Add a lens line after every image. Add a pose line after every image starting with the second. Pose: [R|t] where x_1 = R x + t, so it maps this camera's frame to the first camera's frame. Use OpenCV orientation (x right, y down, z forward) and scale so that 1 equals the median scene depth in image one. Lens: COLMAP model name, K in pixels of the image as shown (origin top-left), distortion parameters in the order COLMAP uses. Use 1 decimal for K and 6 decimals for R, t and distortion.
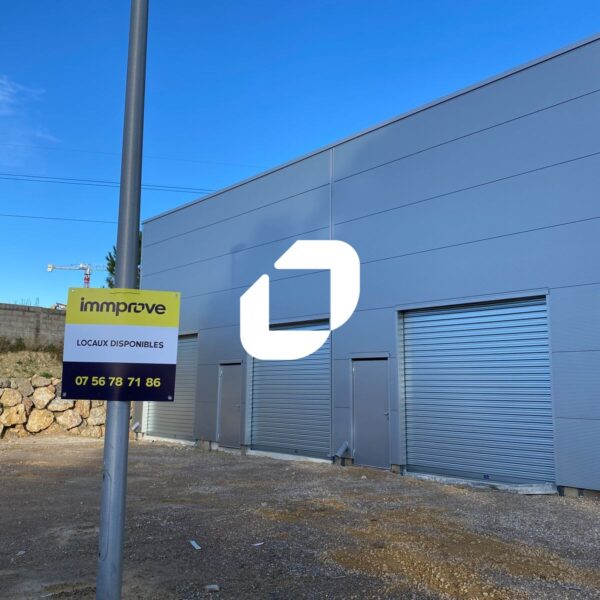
lens RADIAL K [[616.4, 0, 298.3], [0, 616.4, 296.3], [0, 0, 1]] dist [0.013478, 0.000000]
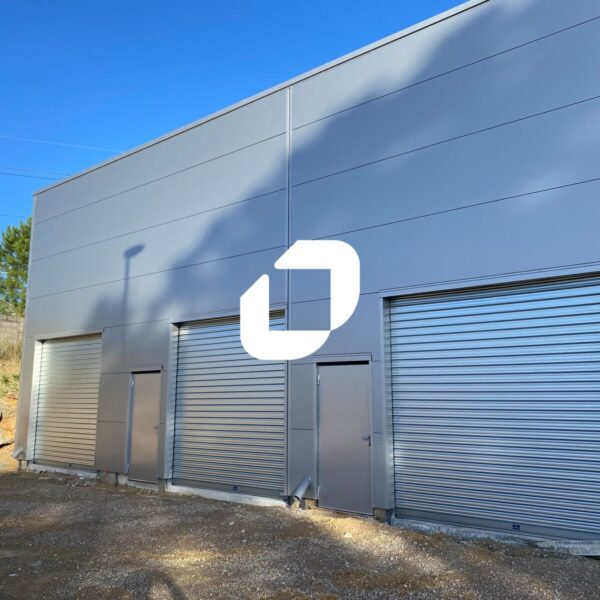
lens RADIAL K [[616.4, 0, 305.0], [0, 616.4, 298.1], [0, 0, 1]] dist [0.013478, 0.000000]
pose [[0.988736, 0.014804, 0.148936, -0.040644], [-0.012812, 0.999815, -0.014330, 0.035888], [-0.149121, 0.012260, 0.988743, 0.284532]]
